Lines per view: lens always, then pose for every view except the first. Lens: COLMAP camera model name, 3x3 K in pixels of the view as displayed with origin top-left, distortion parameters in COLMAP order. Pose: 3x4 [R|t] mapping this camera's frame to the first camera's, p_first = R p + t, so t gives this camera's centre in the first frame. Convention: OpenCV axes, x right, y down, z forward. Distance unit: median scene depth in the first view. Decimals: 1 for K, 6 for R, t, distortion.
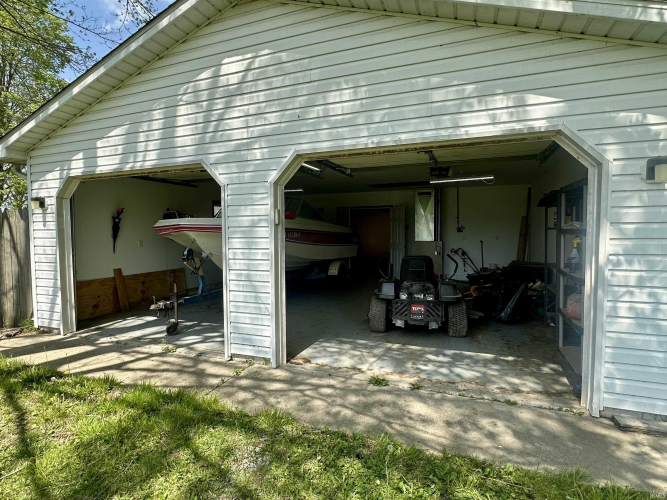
lens RADIAL K [[351.8, 0, 335.0], [0, 351.8, 249.2], [0, 0, 1]] dist [0.000617, 0.000626]
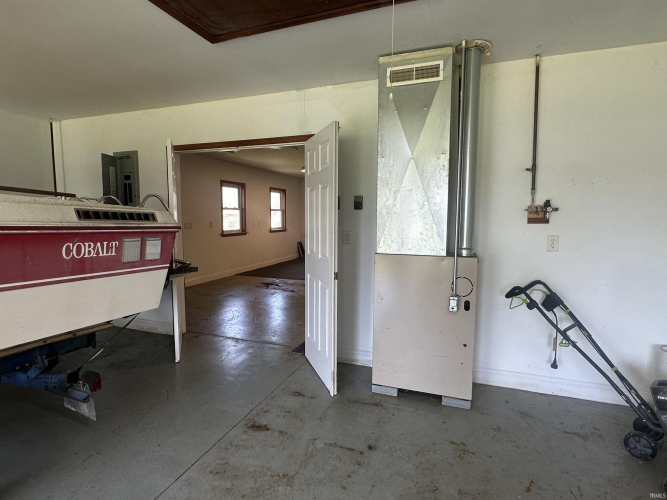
lens RADIAL K [[351.8, 0, 332.2], [0, 351.8, 249.9], [0, 0, 1]] dist [0.000617, 0.000626]
pose [[0.998896, -0.012867, 0.045174, 0.180886], [0.010597, 0.998686, 0.050148, -0.043372], [-0.045760, -0.049614, 0.997720, 0.732549]]
